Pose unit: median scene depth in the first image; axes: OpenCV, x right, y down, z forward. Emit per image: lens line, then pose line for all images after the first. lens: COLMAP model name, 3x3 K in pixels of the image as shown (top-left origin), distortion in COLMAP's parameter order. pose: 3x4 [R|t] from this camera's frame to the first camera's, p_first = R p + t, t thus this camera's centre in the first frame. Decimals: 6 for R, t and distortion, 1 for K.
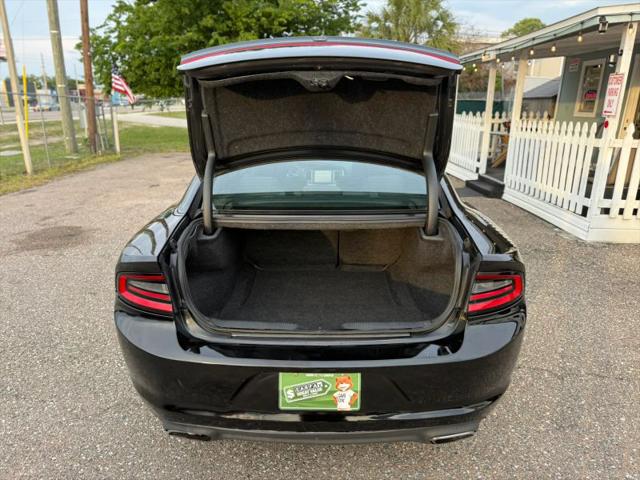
lens RADIAL K [[460.9, 0, 317.8], [0, 460.9, 241.7], [0, 0, 1]] dist [0.006801, -0.005799]
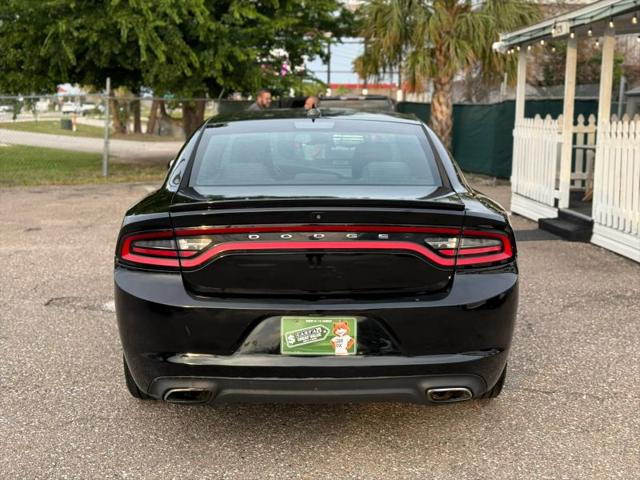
lens RADIAL K [[907.3, 0, 320.0], [0, 907.3, 240.0], [0, 0, 1]] dist [0.146007, -0.116580]
pose [[0.999627, -0.000814, 0.027301, -0.011362], [0.004917, 0.988593, -0.150528, 0.094481], [-0.026867, 0.150606, 0.988229, -0.252485]]
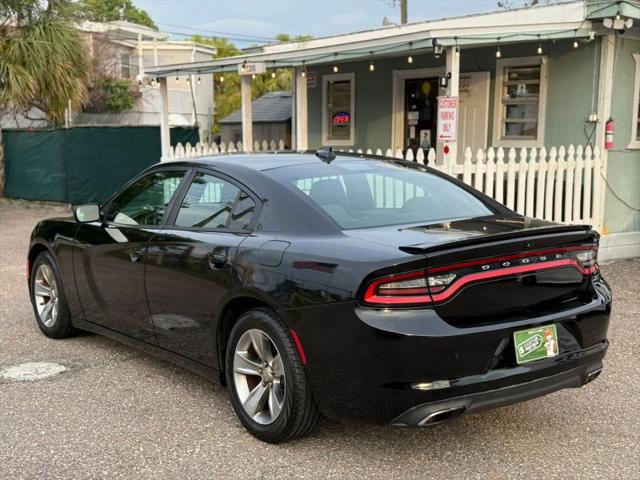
lens RADIAL K [[907.3, 0, 320.0], [0, 907.3, 240.0], [0, 0, 1]] dist [0.146007, -0.116580]
pose [[0.793917, -0.089158, 0.601453, -0.446911], [0.191464, 0.975526, -0.108123, 0.045076], [-0.577093, 0.200998, 0.791557, -0.164844]]
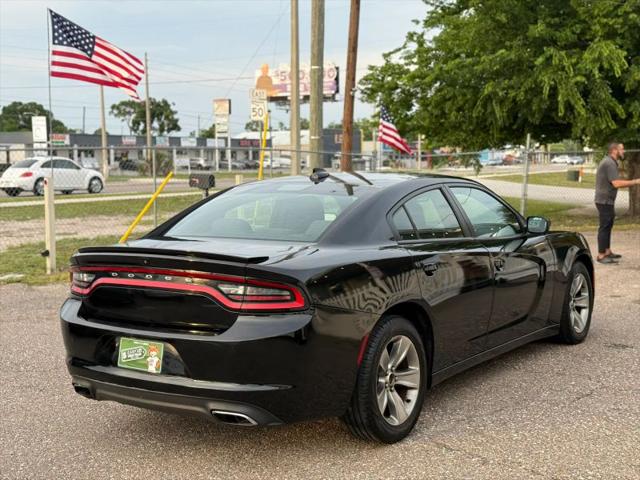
lens RADIAL K [[907.3, 0, 320.0], [0, 907.3, 240.0], [0, 0, 1]] dist [0.146007, -0.116580]
pose [[0.834312, 0.037151, -0.550039, 0.433755], [-0.147662, 0.976330, -0.158034, 0.076243], [0.531149, 0.213070, 0.820050, -0.228268]]
